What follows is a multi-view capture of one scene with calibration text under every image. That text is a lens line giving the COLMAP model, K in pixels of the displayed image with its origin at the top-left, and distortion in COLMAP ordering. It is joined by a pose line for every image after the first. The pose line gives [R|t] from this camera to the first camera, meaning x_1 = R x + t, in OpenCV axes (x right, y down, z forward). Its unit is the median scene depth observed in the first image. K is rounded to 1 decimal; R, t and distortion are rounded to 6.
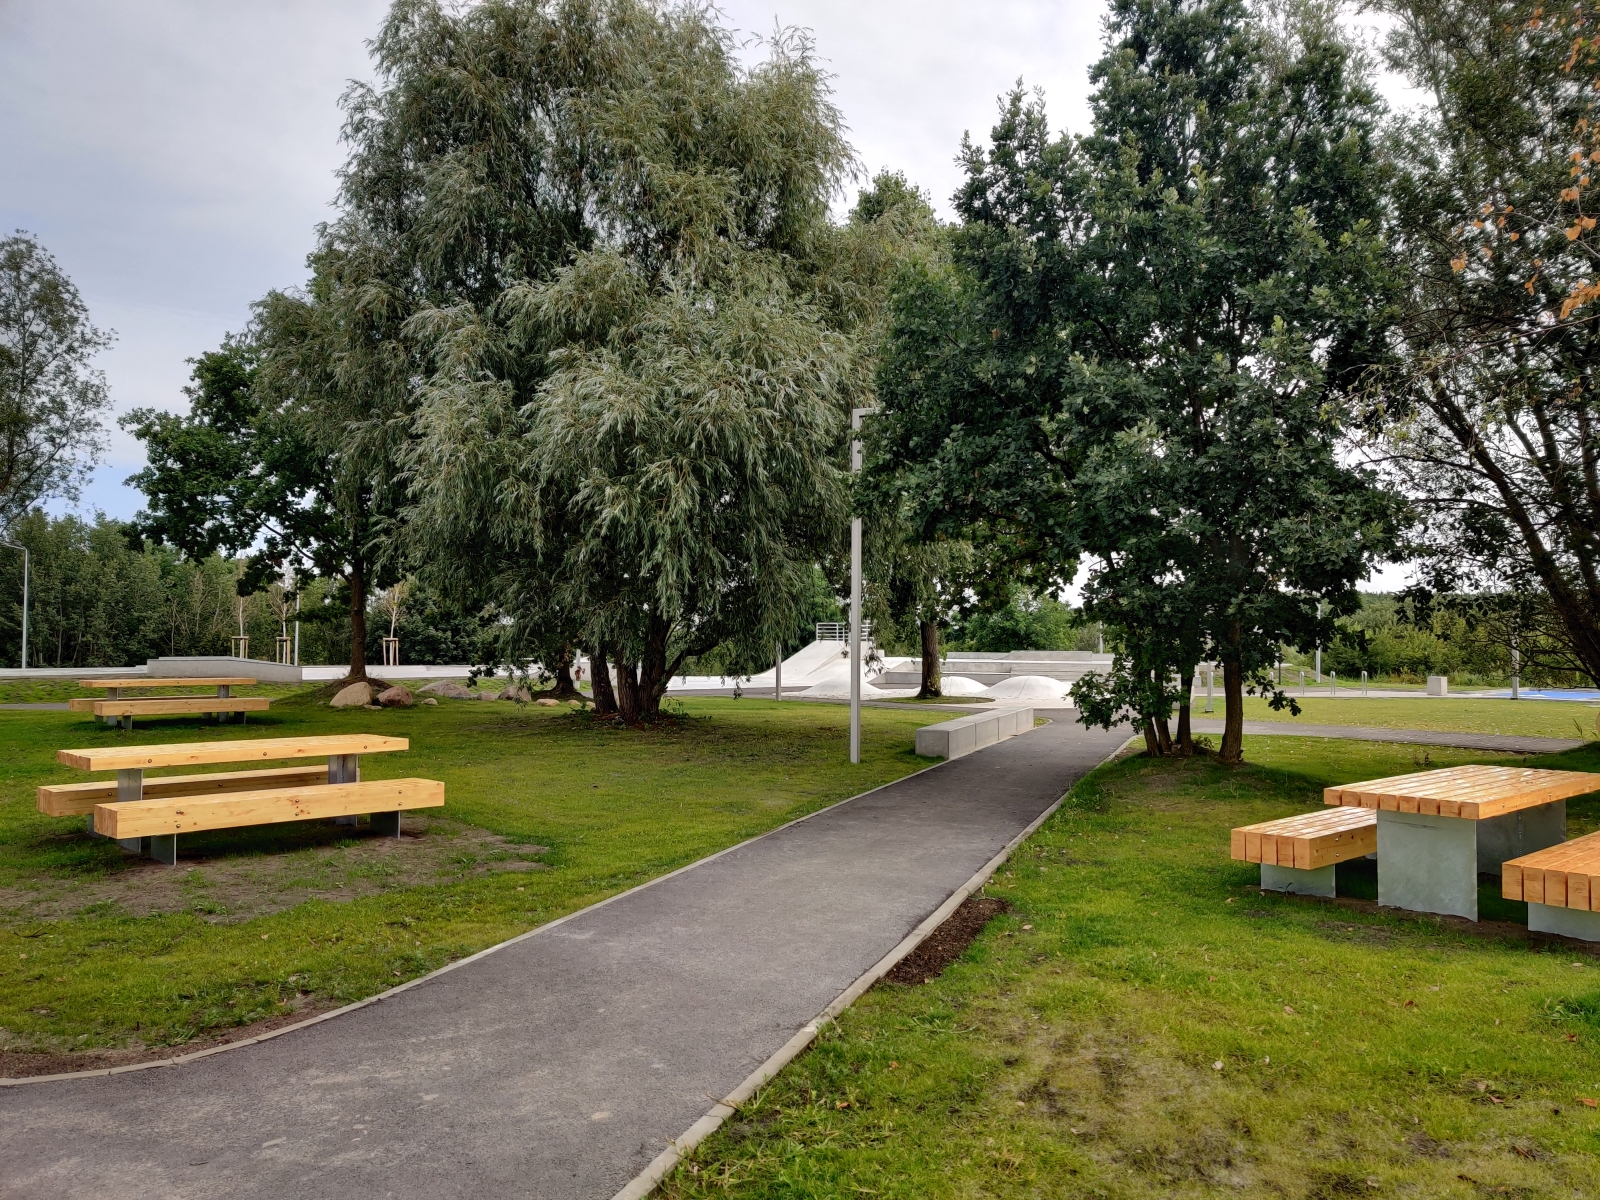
lens RADIAL K [[1157.7, 0, 853.2], [0, 1157.7, 639.8], [0, 0, 1]] dist [0.001363, 0.004232]
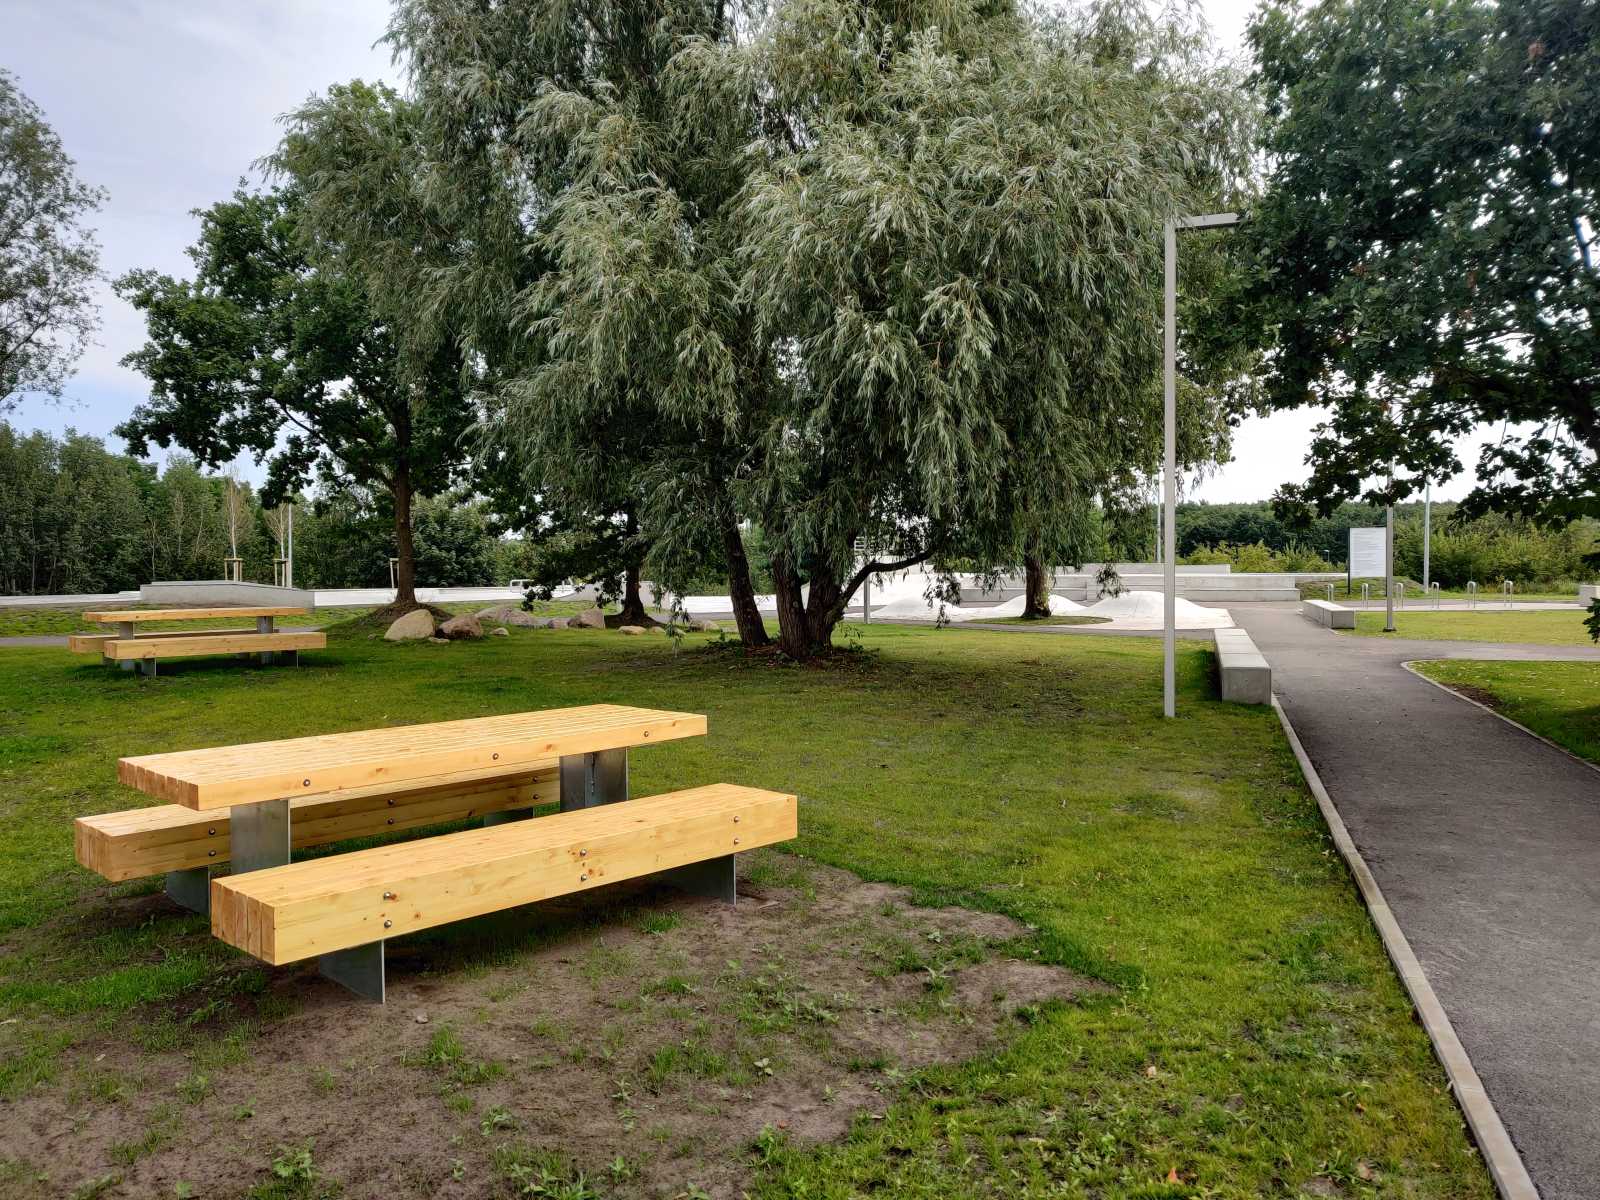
lens RADIAL K [[1131.8, 0, 800.0], [0, 1131.8, 600.0], [0, 0, 1]] dist [0.062760, -0.069904]
pose [[0.999899, -0.012705, -0.006386, -0.145440], [0.012936, 0.999212, 0.037523, 0.002969], [0.005904, -0.037602, 0.999275, 0.188896]]
